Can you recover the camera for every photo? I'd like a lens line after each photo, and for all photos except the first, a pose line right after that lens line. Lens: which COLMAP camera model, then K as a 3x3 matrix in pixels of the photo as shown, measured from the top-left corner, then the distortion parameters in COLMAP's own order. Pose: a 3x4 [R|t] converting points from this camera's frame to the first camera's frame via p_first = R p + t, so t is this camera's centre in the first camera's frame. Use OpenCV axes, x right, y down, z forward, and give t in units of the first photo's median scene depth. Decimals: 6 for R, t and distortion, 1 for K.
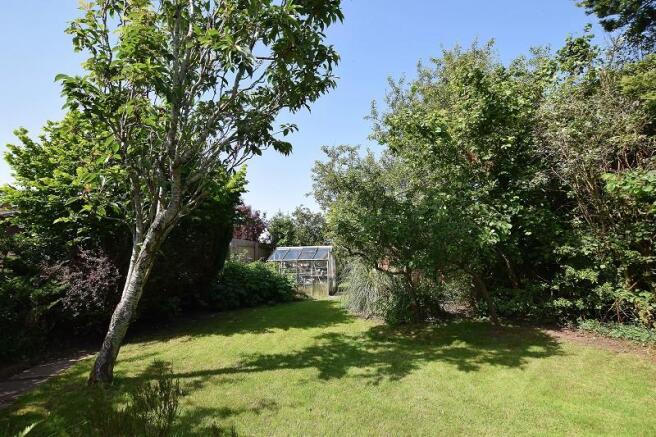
lens RADIAL K [[293.1, 0, 327.5], [0, 293.1, 215.1], [0, 0, 1]] dist [-0.029769, 0.000368]
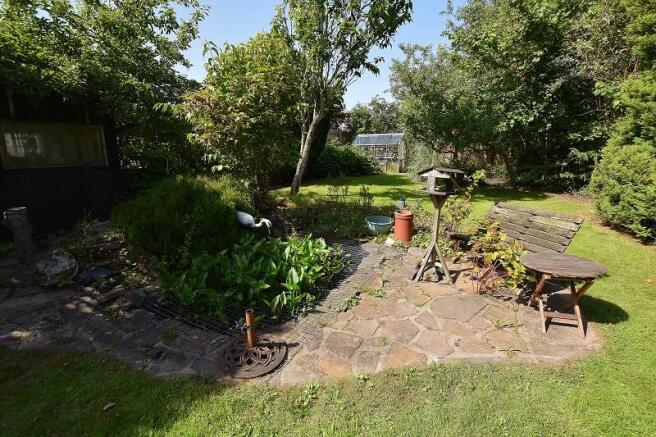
lens RADIAL K [[293.1, 0, 327.5], [0, 293.1, 215.1], [0, 0, 1]] dist [-0.029769, 0.000368]
pose [[0.972473, 0.055314, -0.226357, 0.002237], [0.031486, 0.931315, 0.362852, -0.033314], [0.230880, -0.359990, 0.903936, -0.342037]]
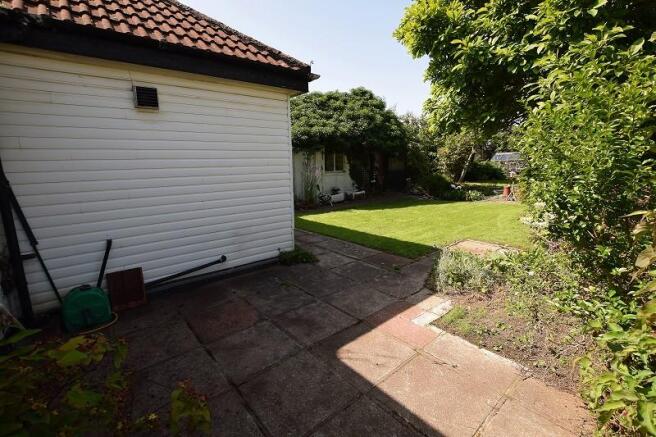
lens RADIAL K [[293.1, 0, 327.5], [0, 293.1, 215.1], [0, 0, 1]] dist [-0.029769, 0.000368]
pose [[0.787230, 0.105073, -0.607641, 0.169703], [0.103420, 0.948924, 0.298074, -0.209774], [0.607925, -0.297496, 0.736155, -1.326973]]
